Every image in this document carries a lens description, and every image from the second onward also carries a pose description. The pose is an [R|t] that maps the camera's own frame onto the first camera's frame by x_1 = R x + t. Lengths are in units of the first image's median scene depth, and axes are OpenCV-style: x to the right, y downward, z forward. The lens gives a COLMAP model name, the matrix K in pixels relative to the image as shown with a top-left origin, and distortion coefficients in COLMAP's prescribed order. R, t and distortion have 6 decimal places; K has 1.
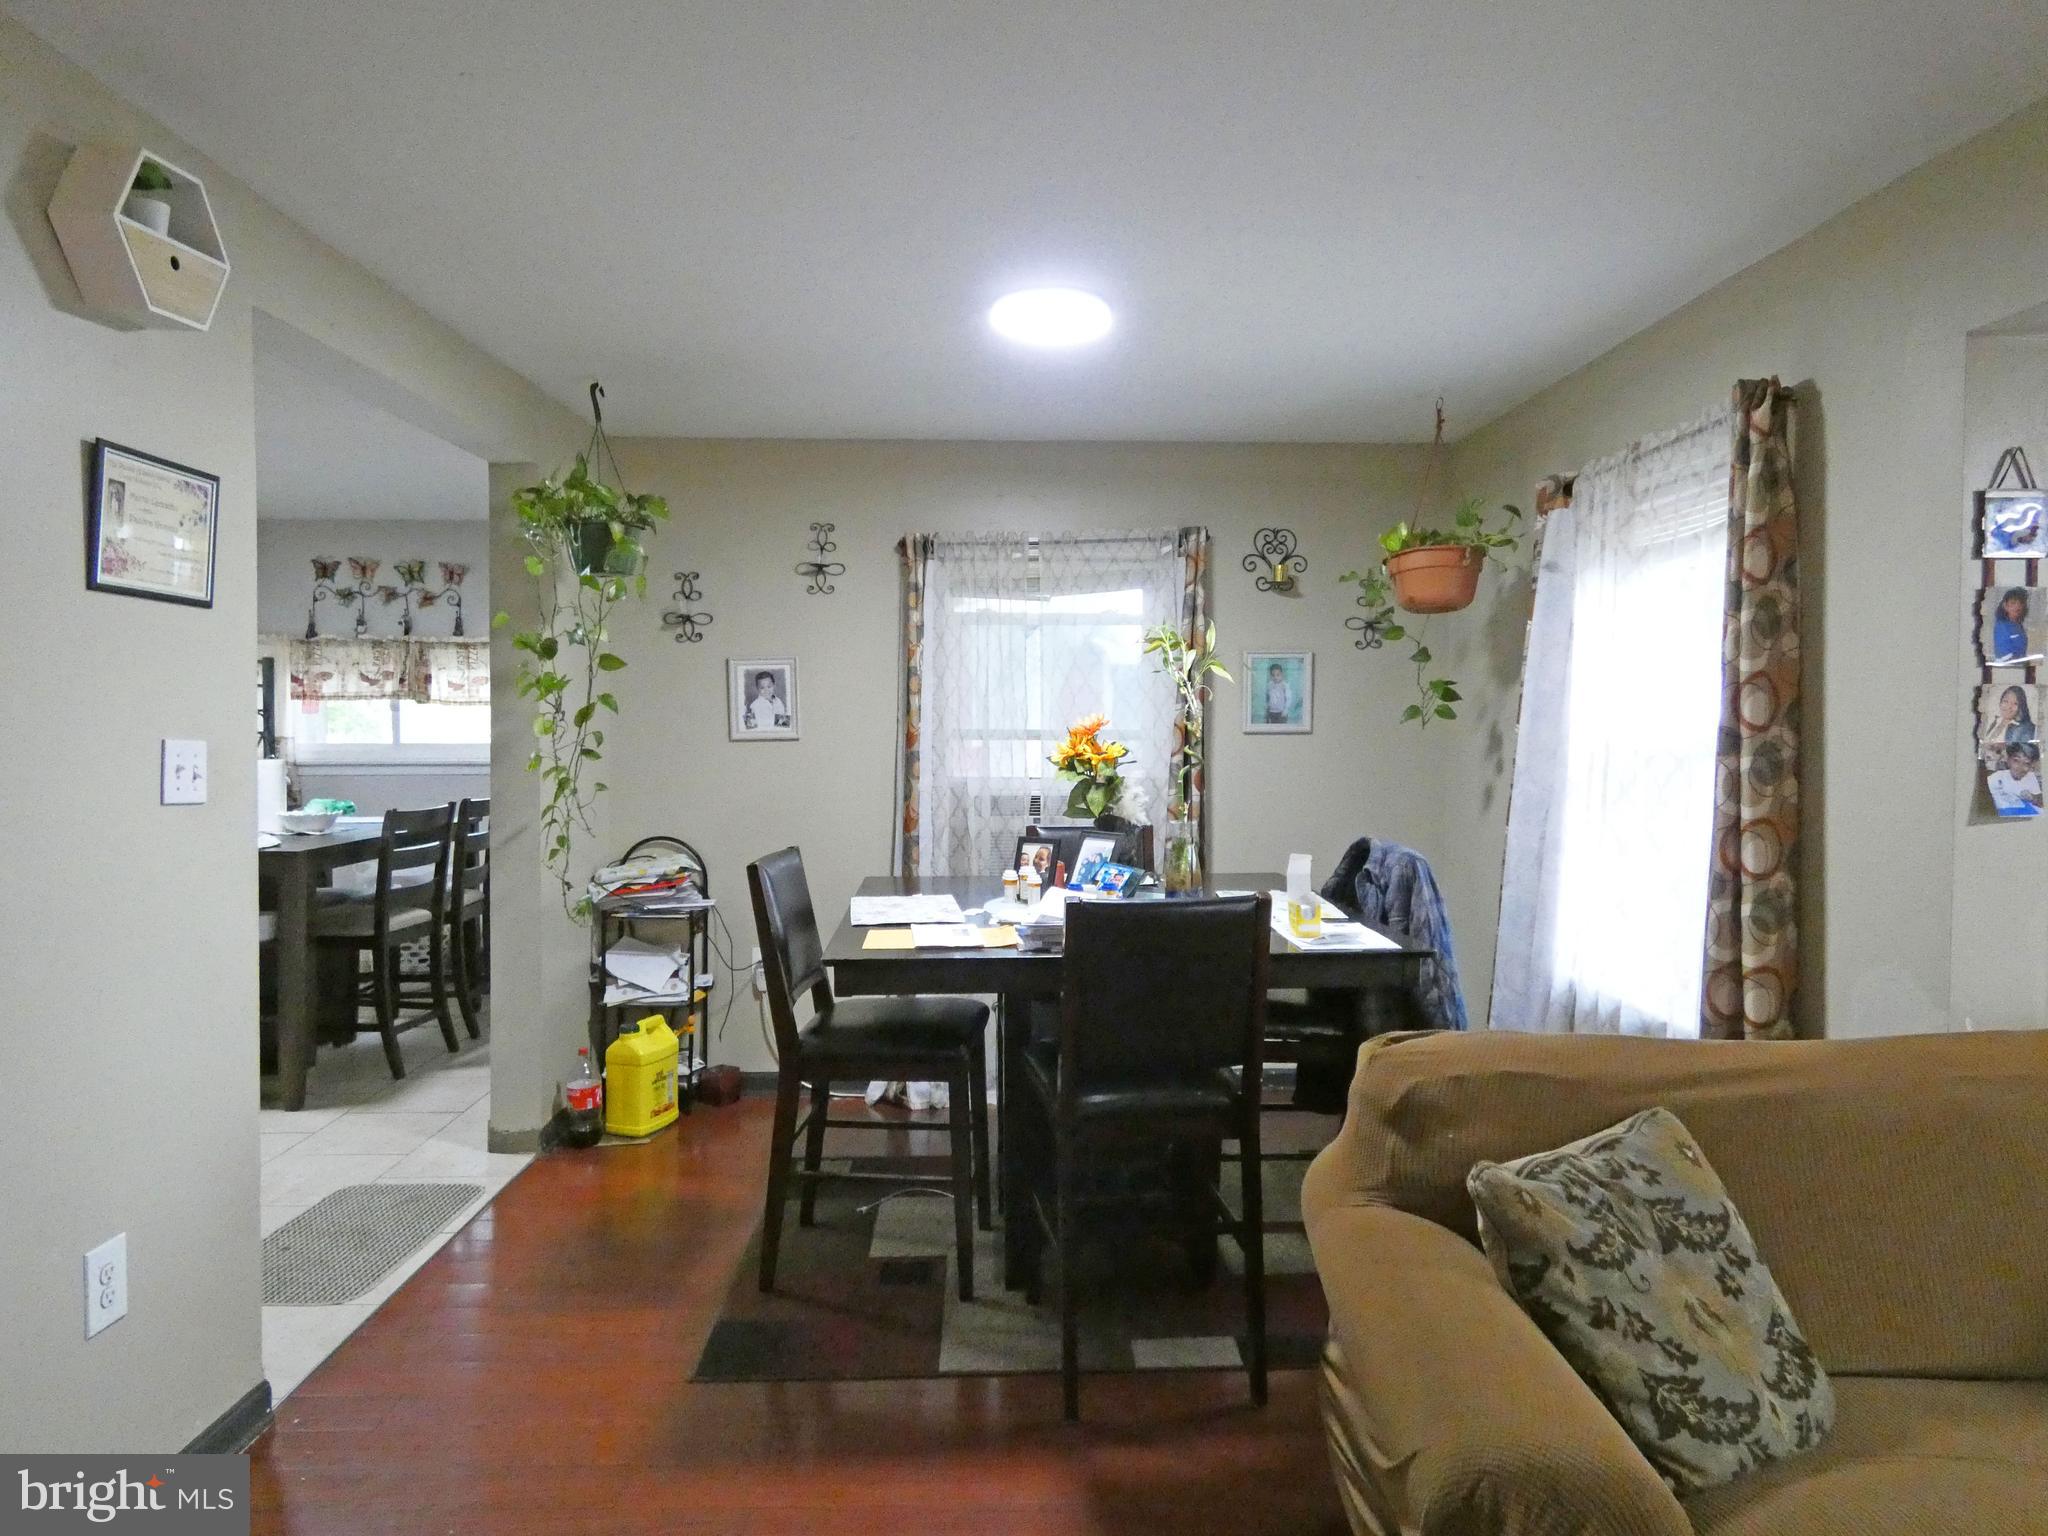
lens RADIAL K [[1228.6, 0, 1031.3], [0, 1228.6, 758.8], [0, 0, 1]] dist [0.007966, -0.011590]
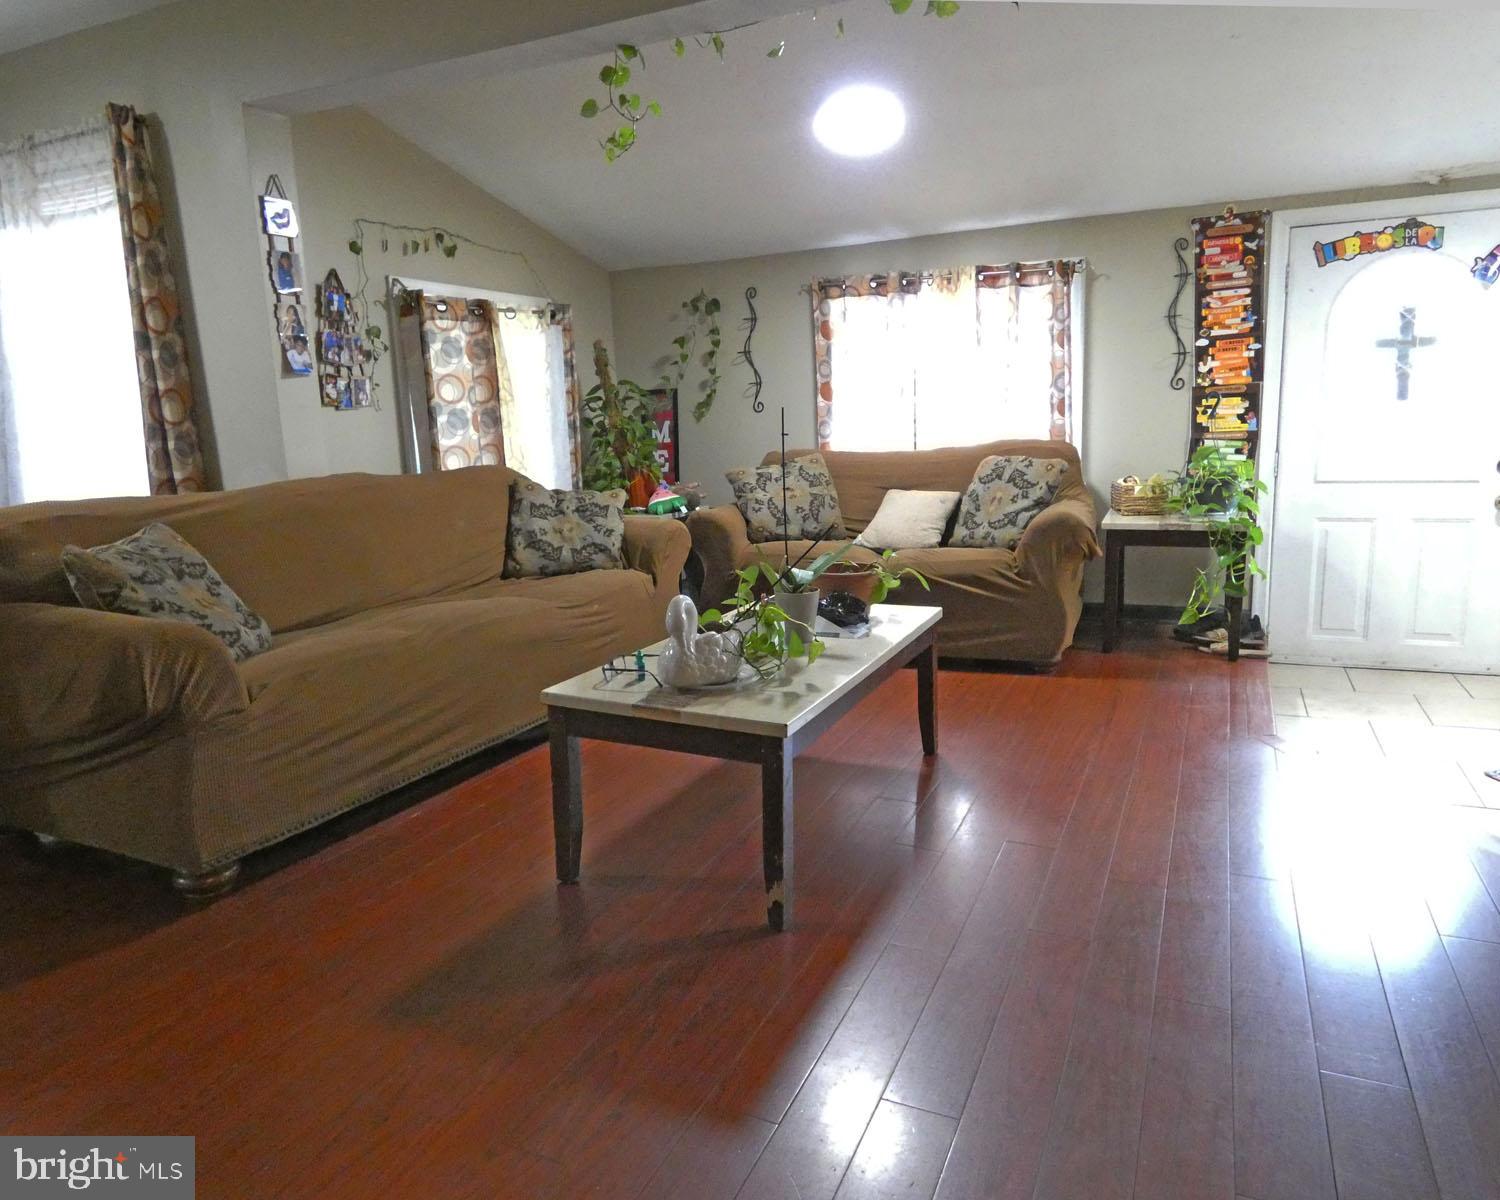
lens RADIAL K [[997.2, 0, 761.6], [0, 997.2, 600.2], [0, 0, 1]] dist [0.010841, -0.014729]
pose [[0.439447, -0.182958, 0.879439, -0.289052], [0.064065, 0.982928, 0.172475, 0.146765], [-0.895981, -0.019452, 0.443666, -0.310907]]
